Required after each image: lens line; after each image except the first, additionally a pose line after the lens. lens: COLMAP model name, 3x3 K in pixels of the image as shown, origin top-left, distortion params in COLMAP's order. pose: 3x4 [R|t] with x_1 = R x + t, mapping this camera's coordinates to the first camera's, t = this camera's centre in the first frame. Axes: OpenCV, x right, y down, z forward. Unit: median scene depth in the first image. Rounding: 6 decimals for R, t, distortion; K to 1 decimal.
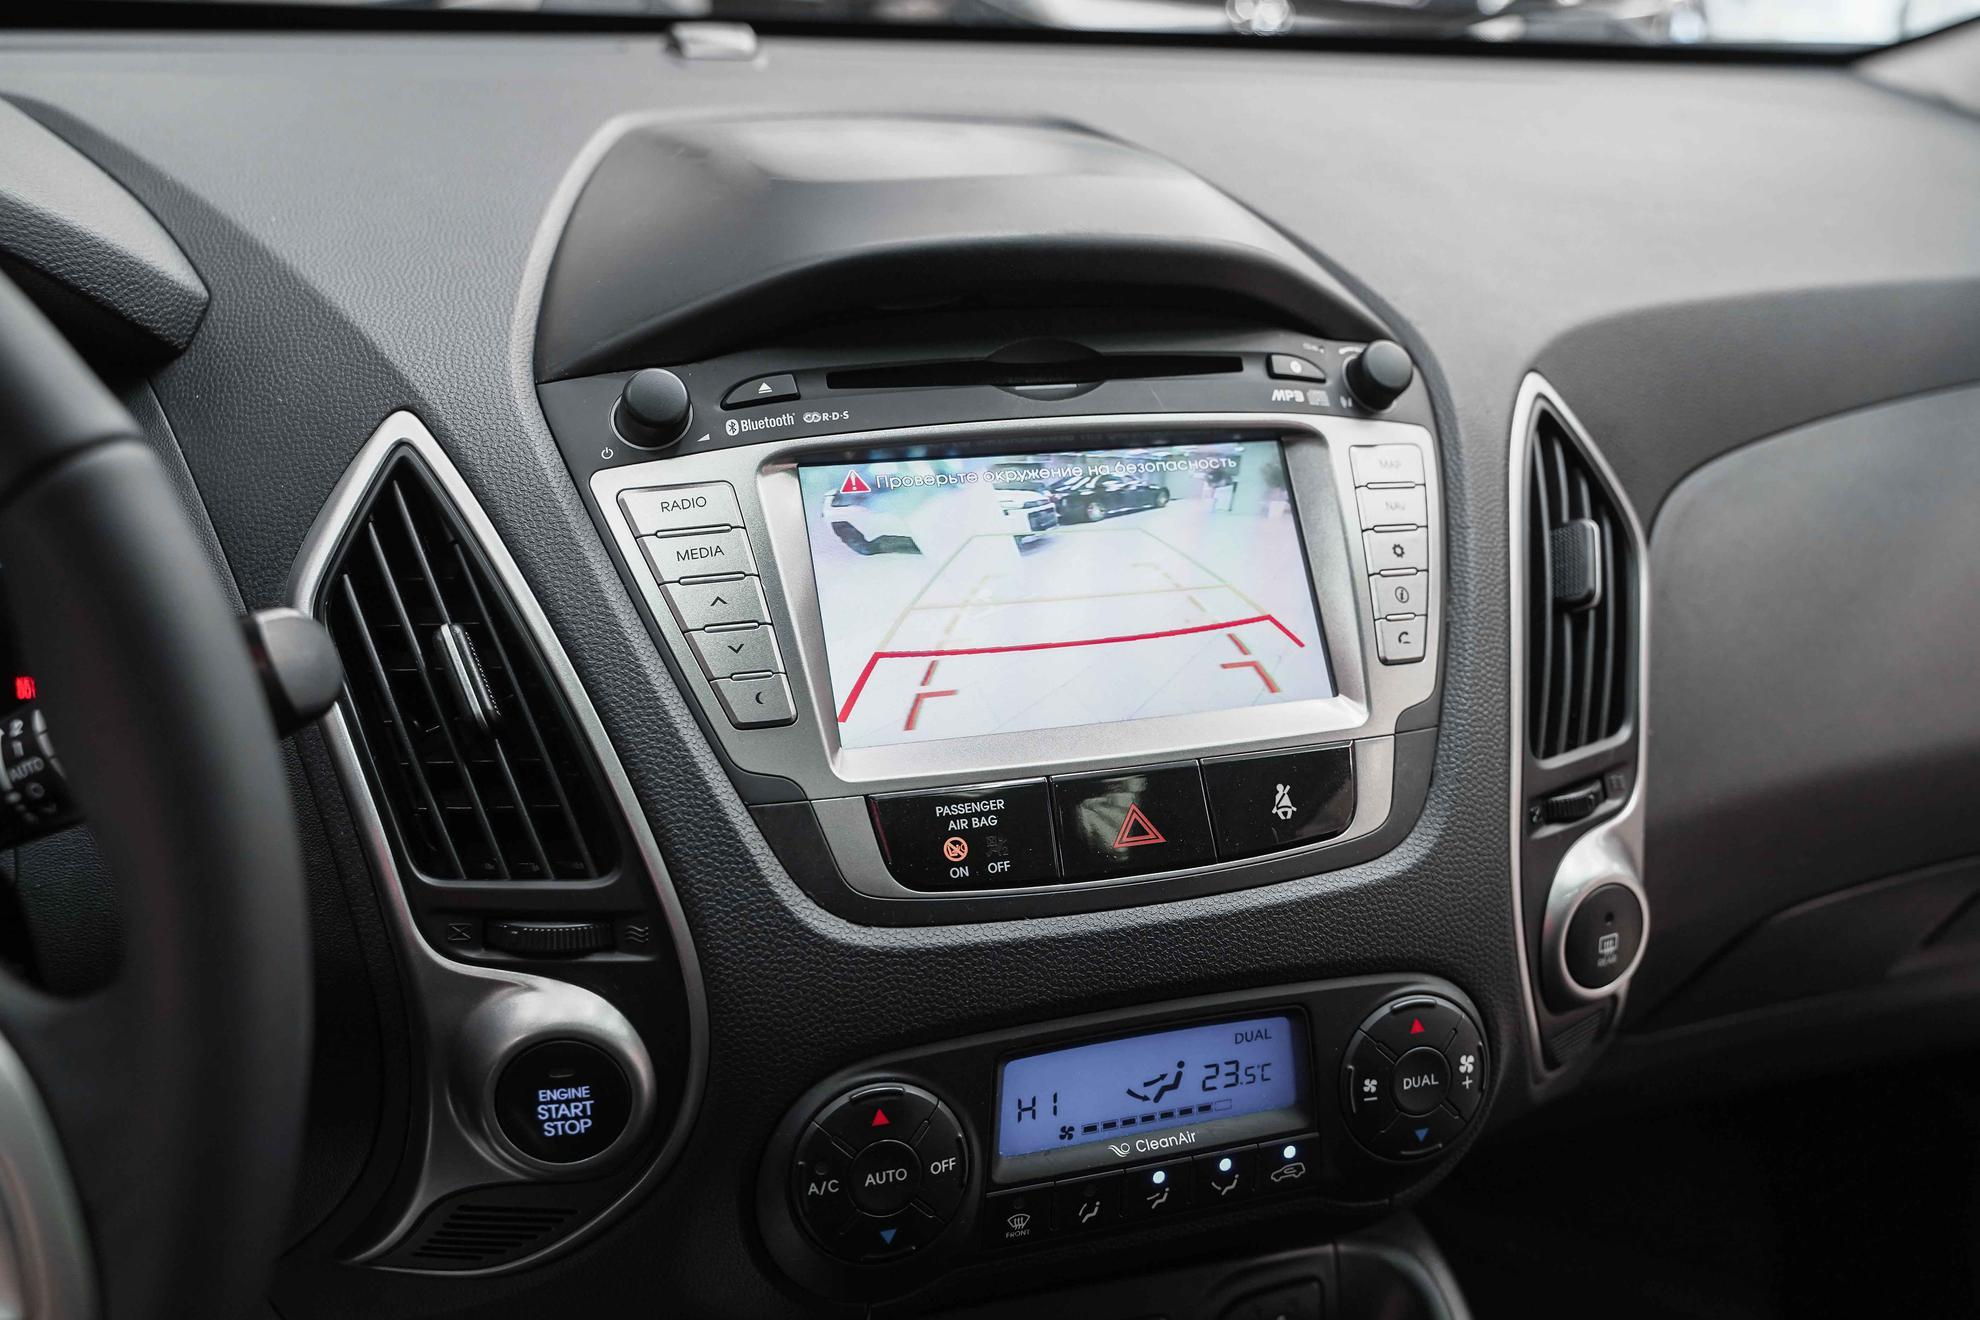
lens RADIAL K [[1707.2, 0, 995.8], [0, 1707.2, 711.3], [0, 0, 1]] dist [0.040671, 0.000087]
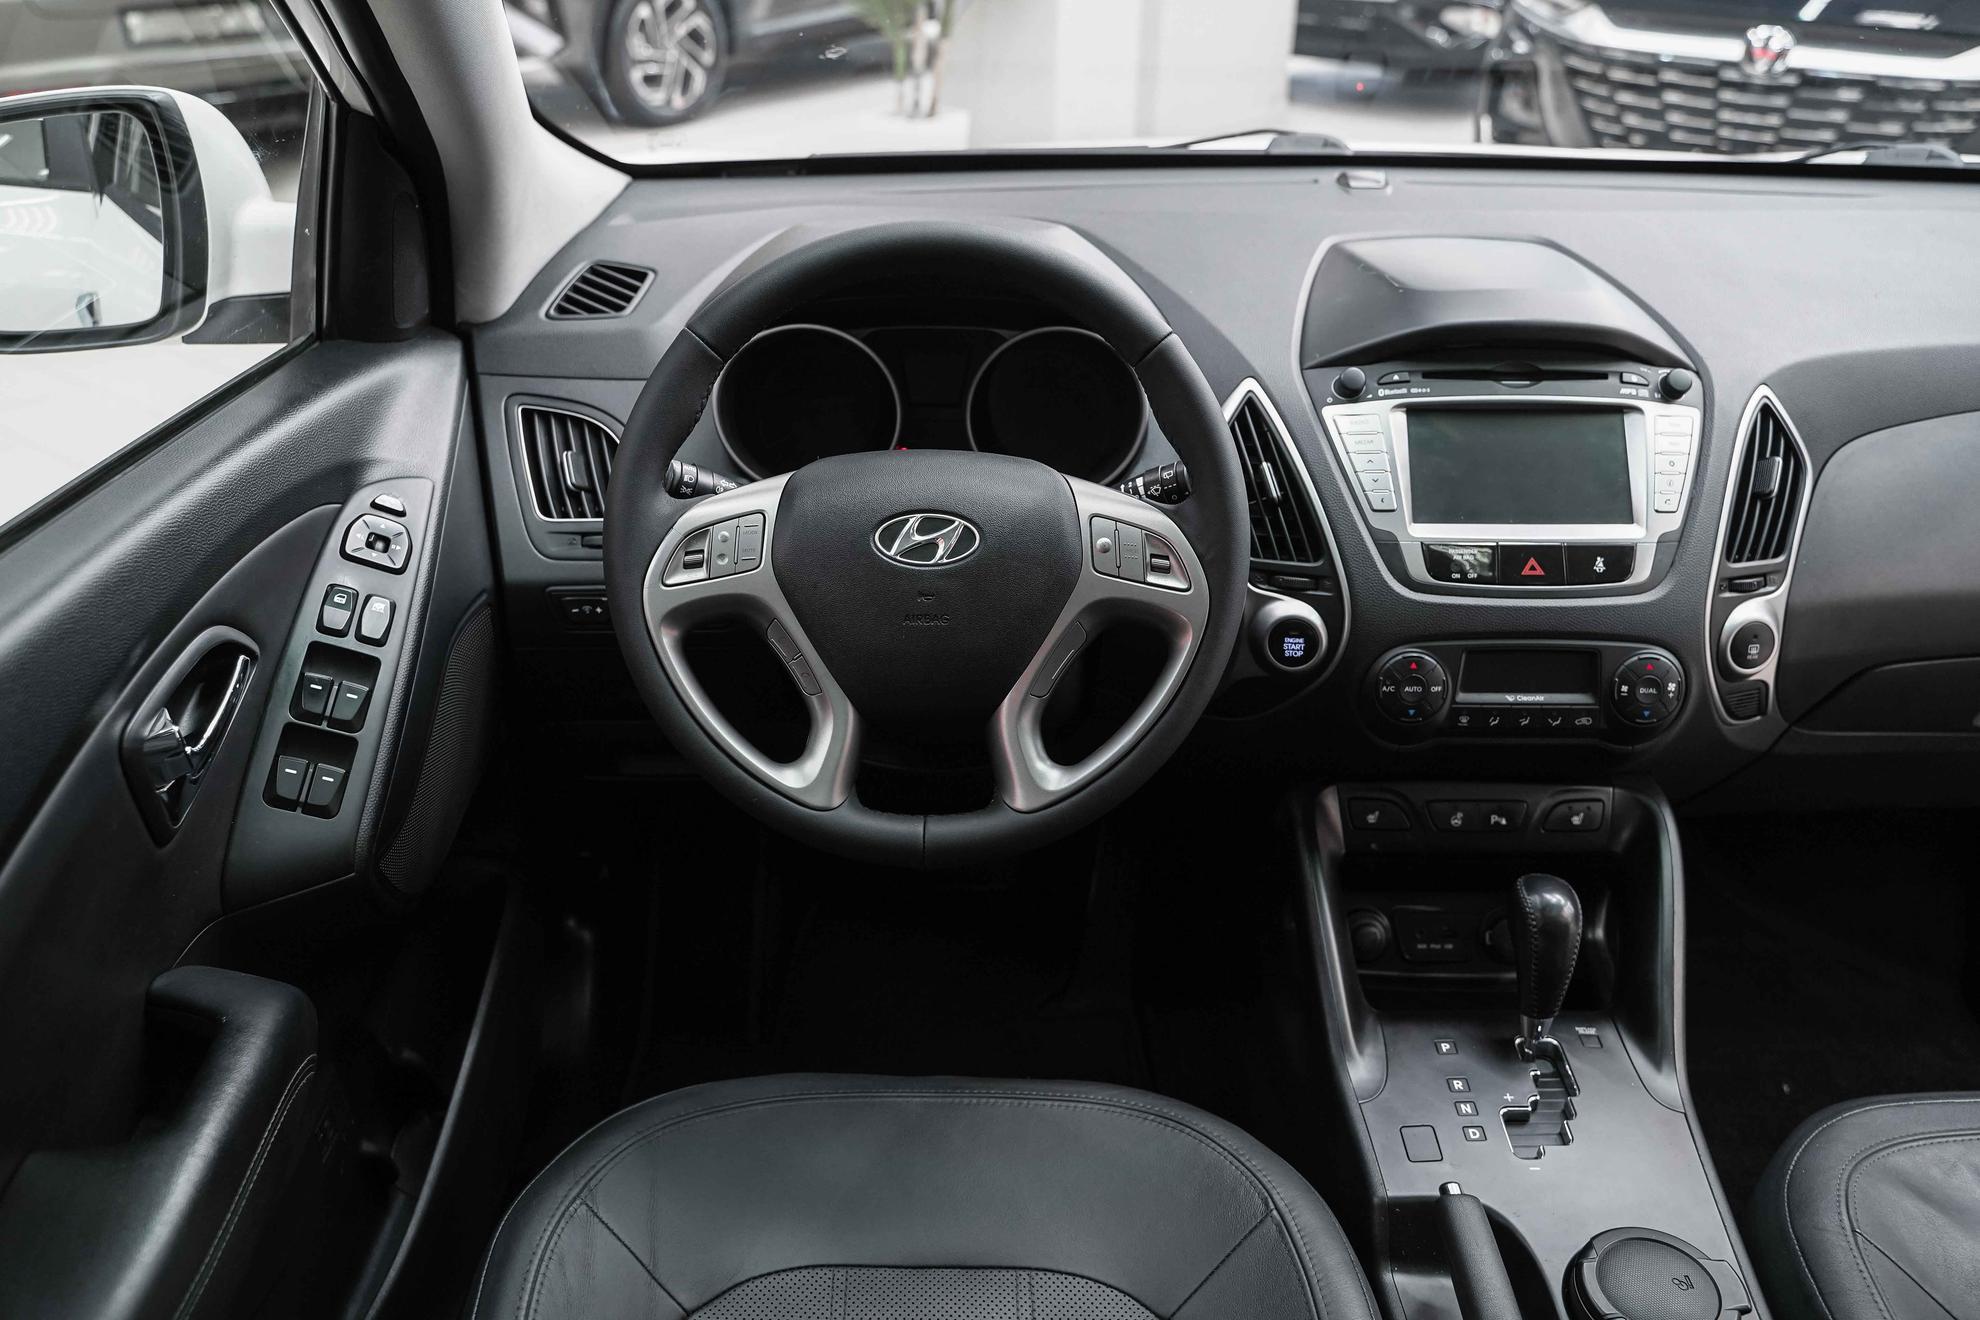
lens RADIAL K [[1542.6, 0, 997.7], [0, 1542.6, 652.5], [0, 0, 1]] dist [-0.012856, 0.000765]
pose [[0.949961, 0.110587, -0.292139, 0.012073], [-0.099303, 0.993633, 0.053223, 0.140299], [0.296165, -0.021549, 0.954894, -1.261786]]
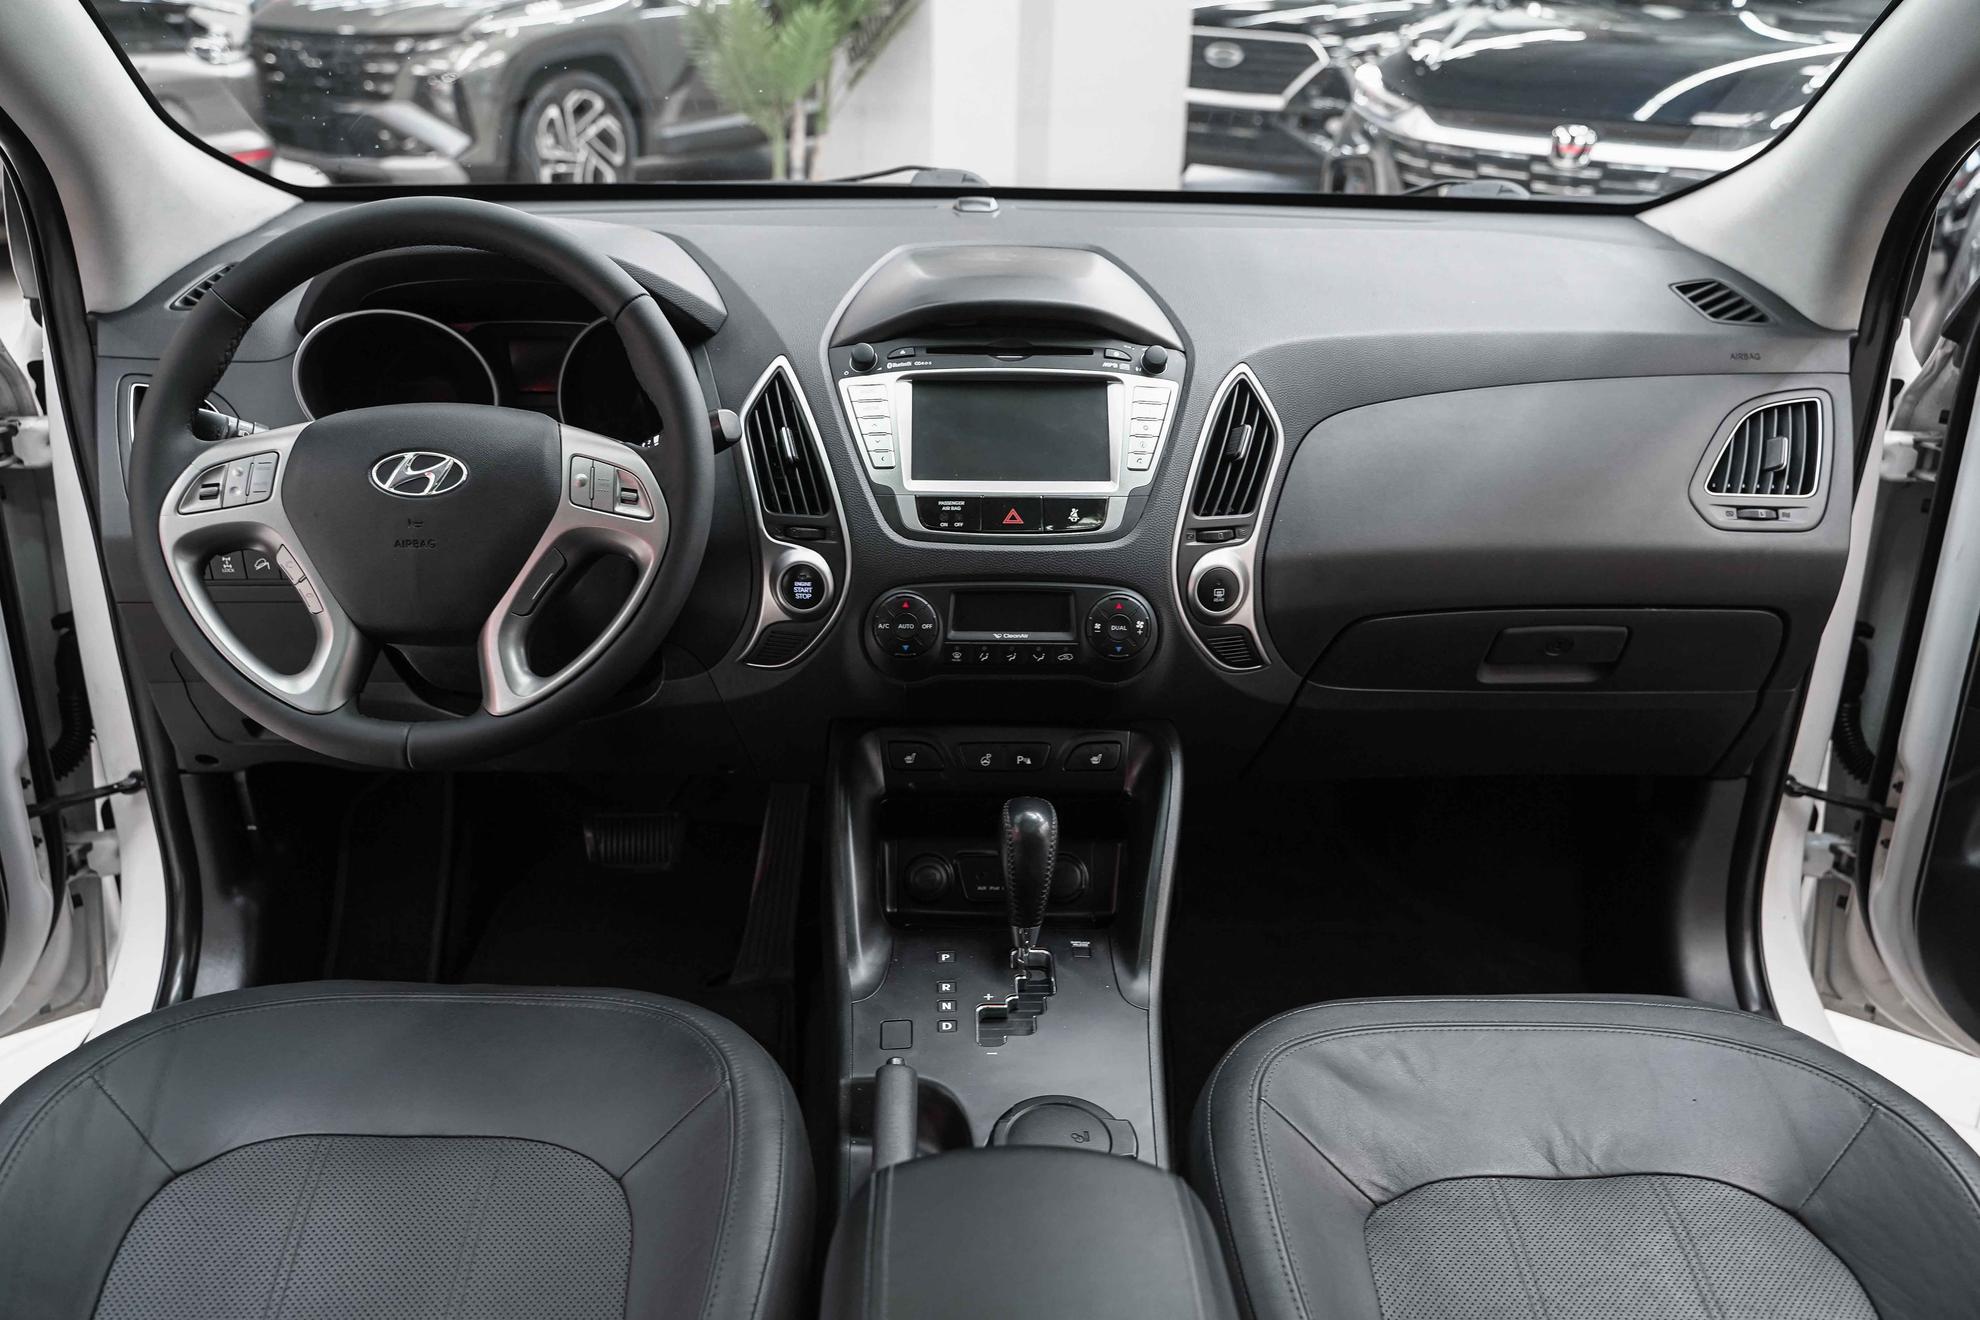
lens RADIAL K [[1539.9, 0, 981.1], [0, 1539.9, 660.7], [0, 0, 1]] dist [-0.012043, -0.003666]
pose [[0.958248, 0.092677, -0.270504, 0.680121], [-0.098892, 0.995054, -0.009407, 0.306736], [0.268295, 0.035765, 0.962673, -1.293525]]
